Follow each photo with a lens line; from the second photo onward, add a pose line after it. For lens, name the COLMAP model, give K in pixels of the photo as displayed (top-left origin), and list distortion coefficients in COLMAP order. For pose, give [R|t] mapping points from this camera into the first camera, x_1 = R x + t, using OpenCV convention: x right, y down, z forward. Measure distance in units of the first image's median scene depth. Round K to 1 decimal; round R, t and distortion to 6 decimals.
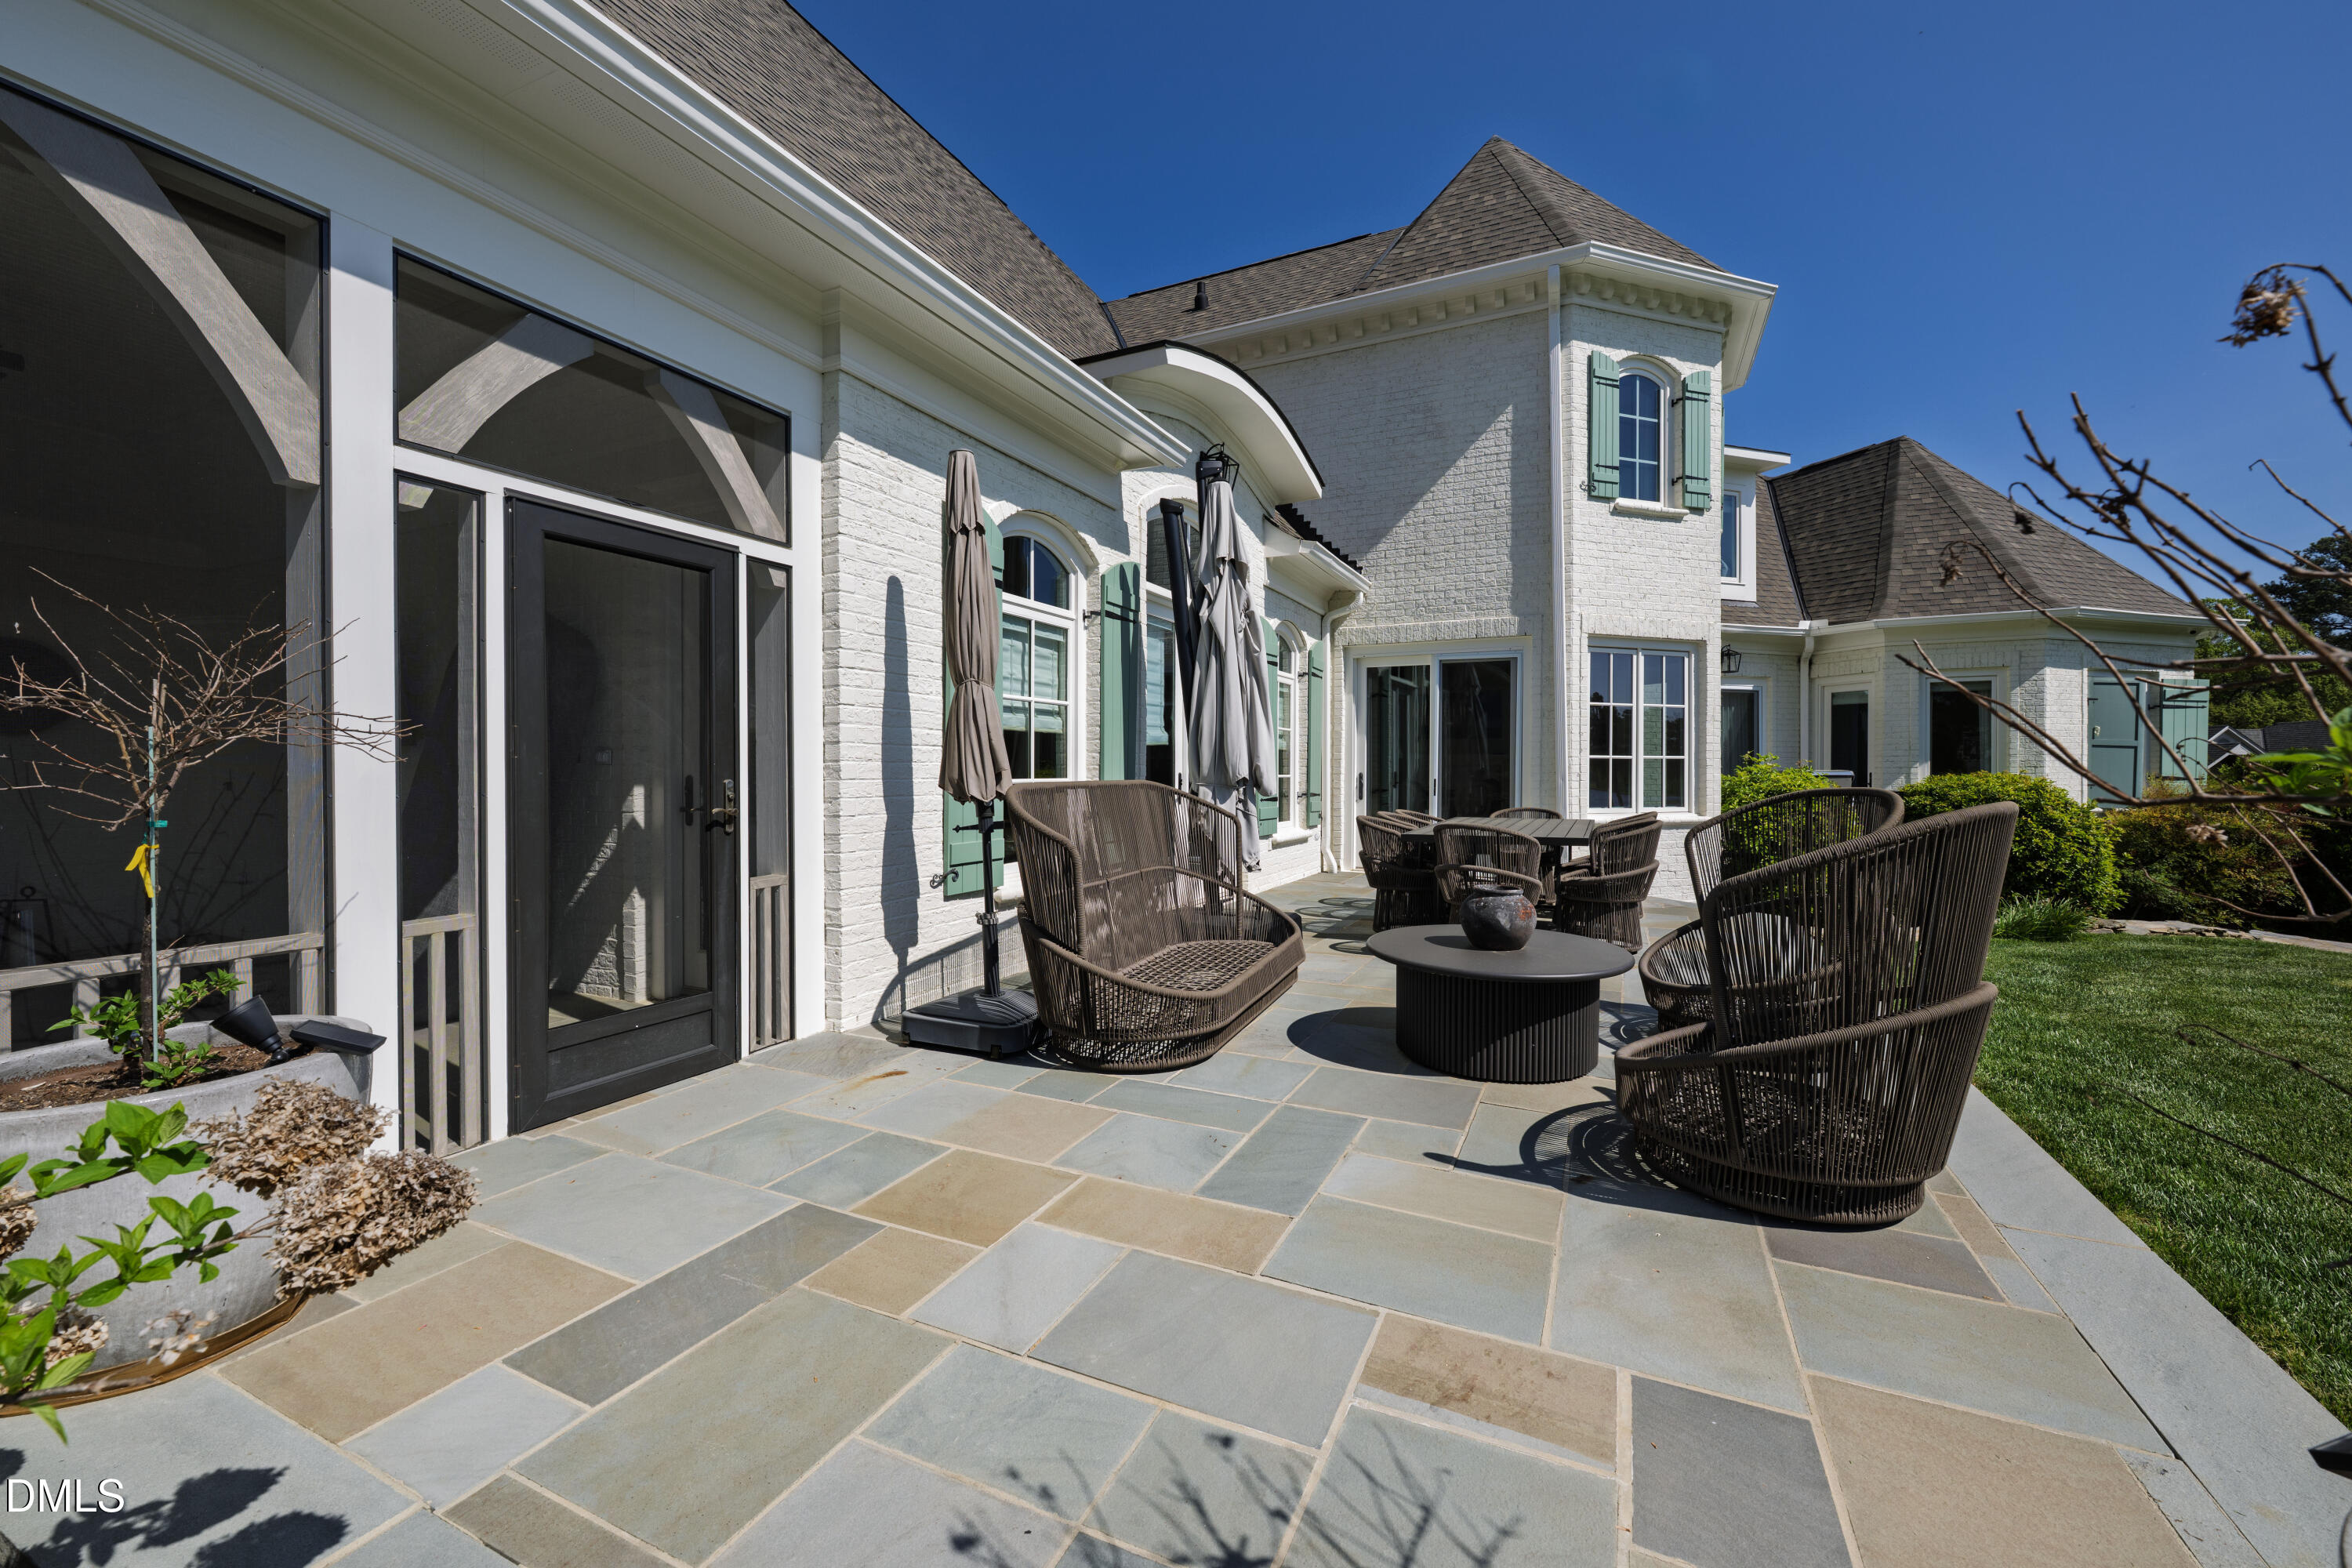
lens RADIAL K [[932.8, 0, 1171.2], [0, 932.8, 772.0], [0, 0, 1]] dist [-0.001013, 0.000242]
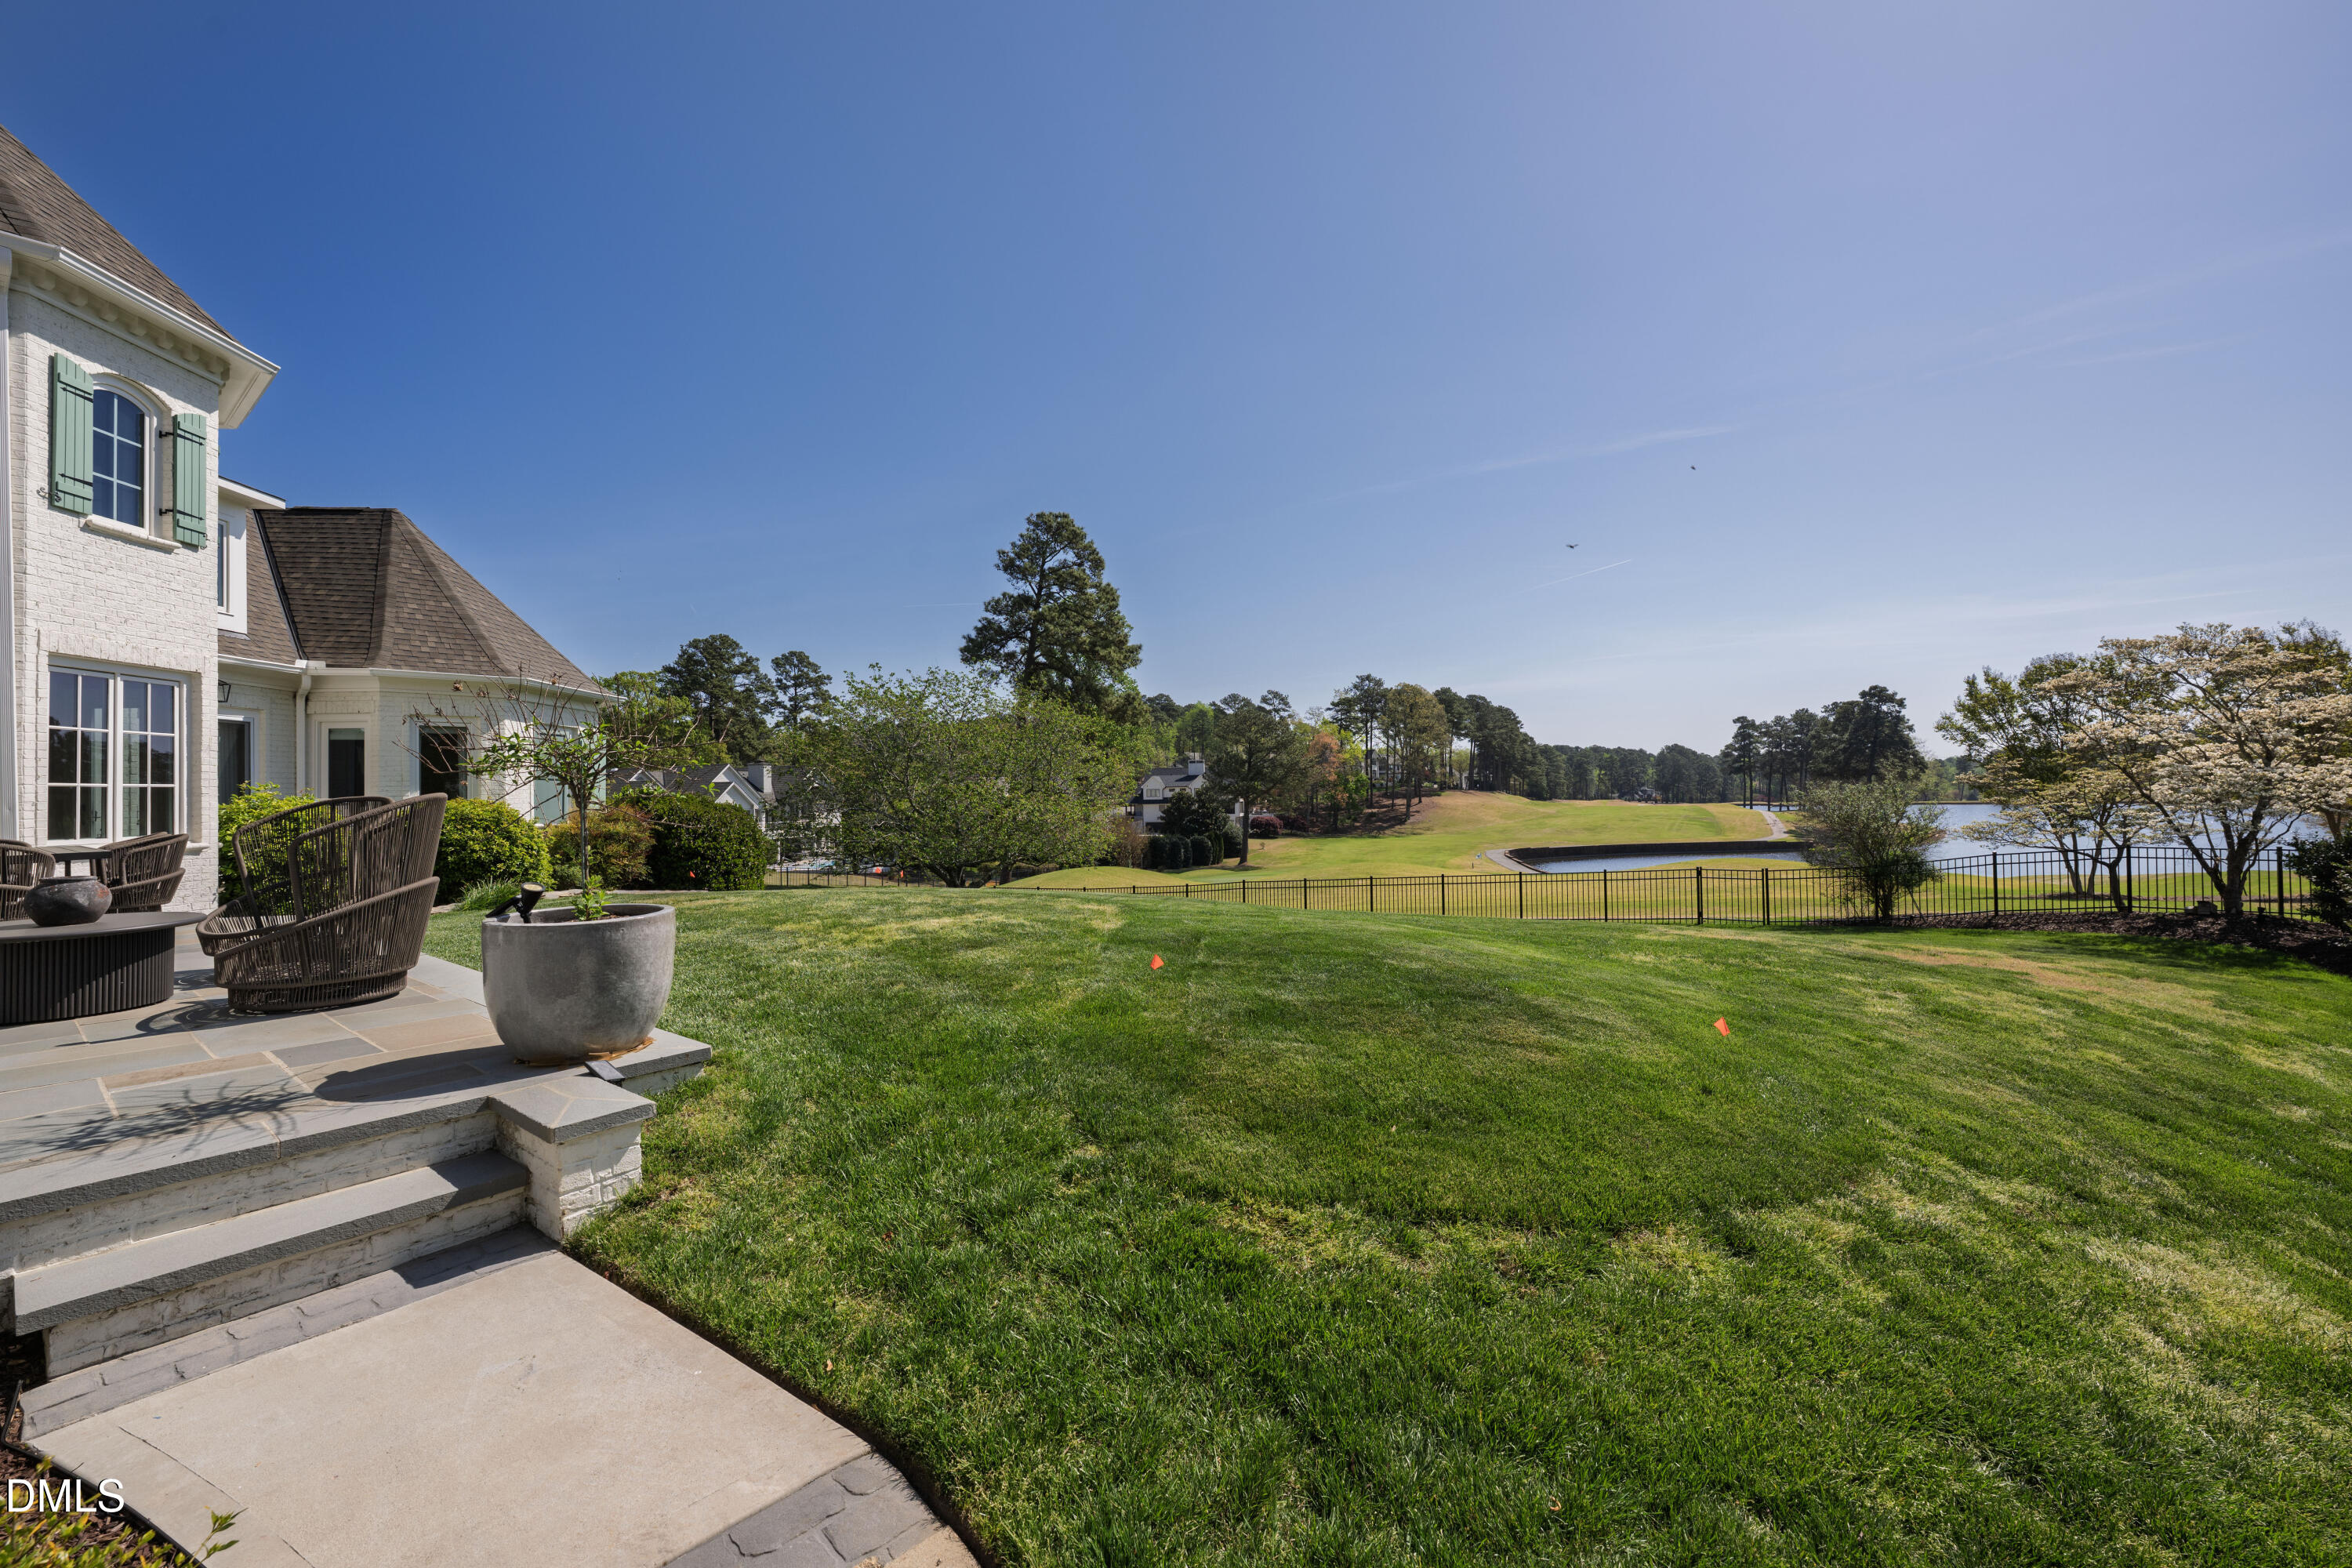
lens RADIAL K [[932.8, 0, 1171.2], [0, 932.8, 772.0], [0, 0, 1]] dist [-0.001013, 0.000242]
pose [[0.210444, 0.015410, 0.977484, -0.210573], [0.023139, 0.999517, -0.020739, 0.015579], [-0.977332, 0.026982, 0.209986, -0.268615]]
